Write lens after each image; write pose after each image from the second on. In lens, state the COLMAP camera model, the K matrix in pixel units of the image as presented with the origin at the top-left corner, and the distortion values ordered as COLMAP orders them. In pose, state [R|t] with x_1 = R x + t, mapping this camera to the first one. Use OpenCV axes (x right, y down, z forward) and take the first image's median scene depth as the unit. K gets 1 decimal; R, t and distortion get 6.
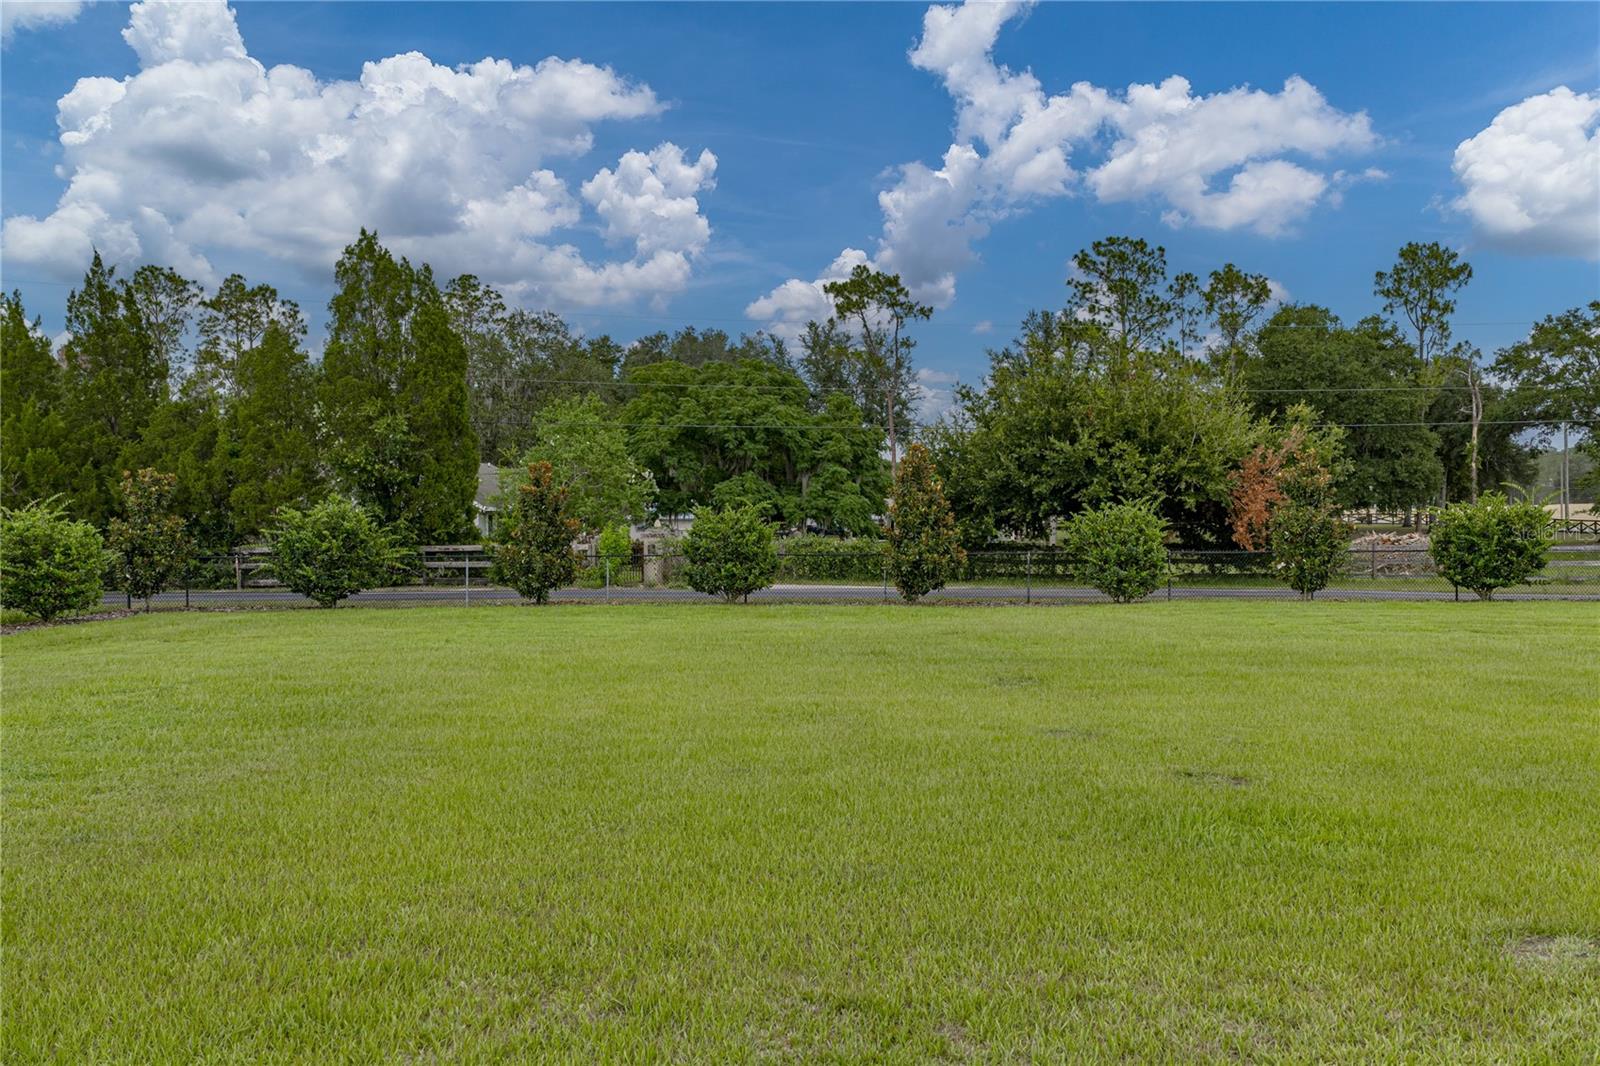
lens RADIAL K [[1326.1, 0, 794.8], [0, 1326.1, 531.5], [0, 0, 1]] dist [0.026793, -0.000177]
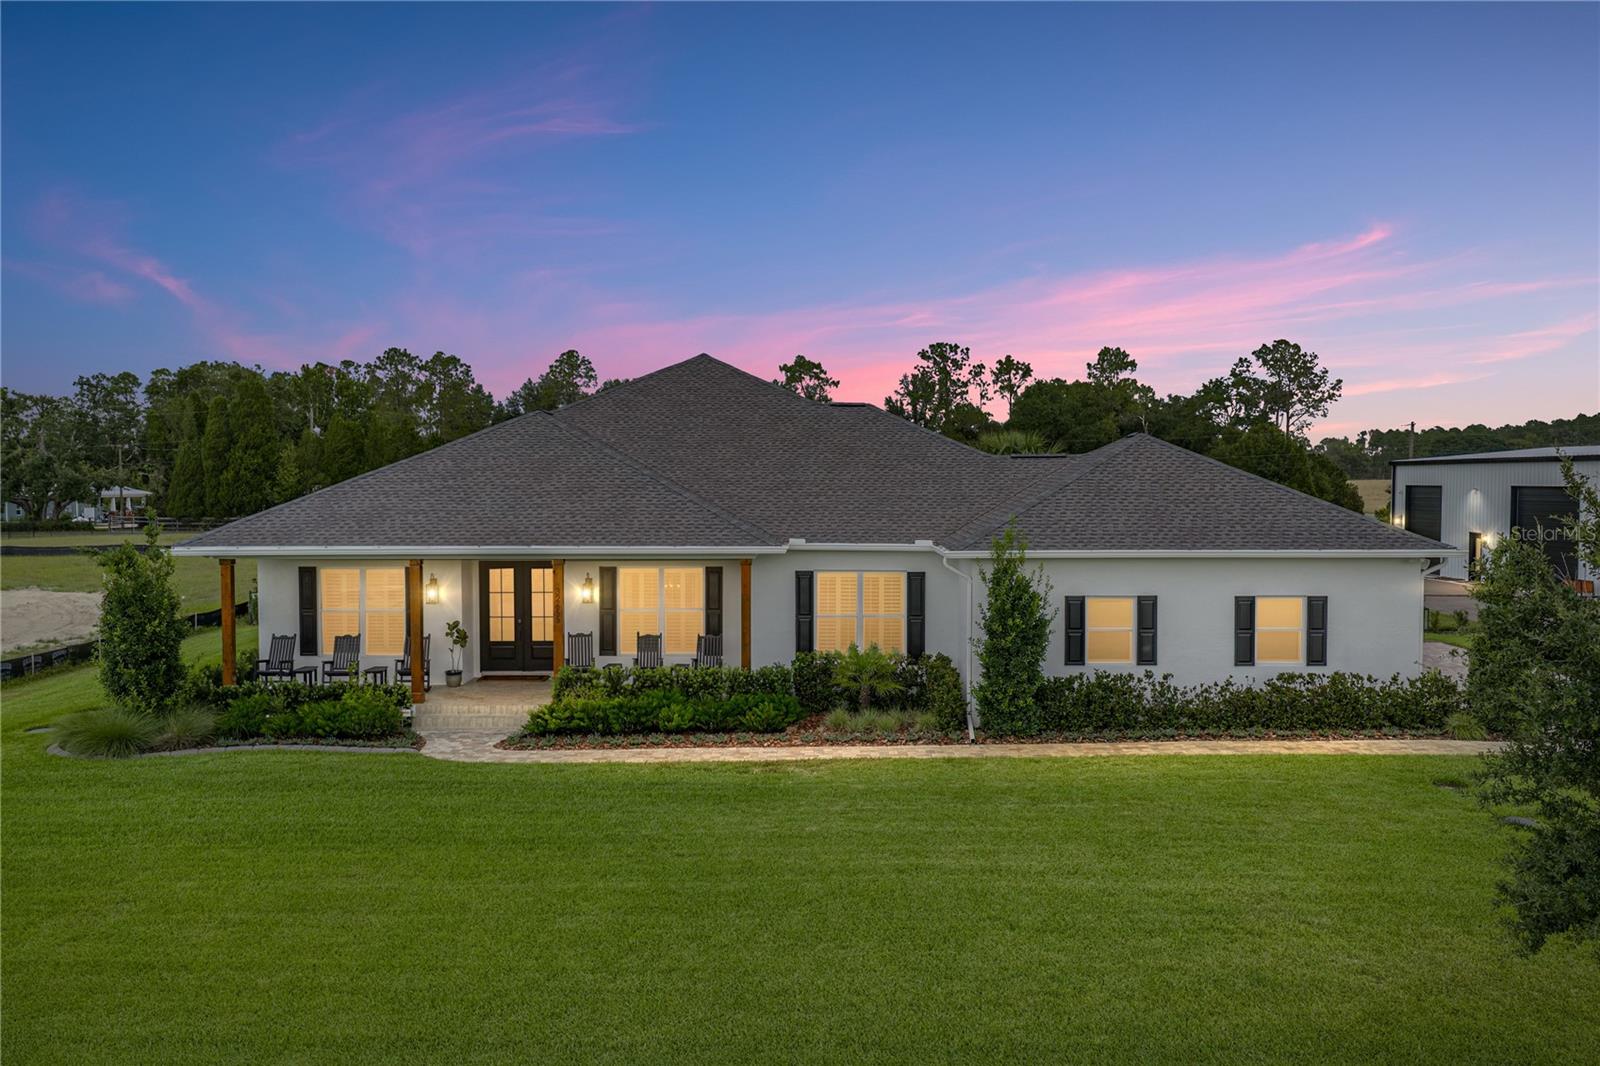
lens RADIAL K [[1331.1, 0, 795.1], [0, 1331.1, 534.5], [0, 0, 1]] dist [0.028840, 0.001839]
pose [[0.999906, 0.009472, 0.009863, 0.028646], [-0.009784, 0.999435, 0.032140, -0.018600], [-0.009553, -0.032234, 0.999435, -0.831781]]
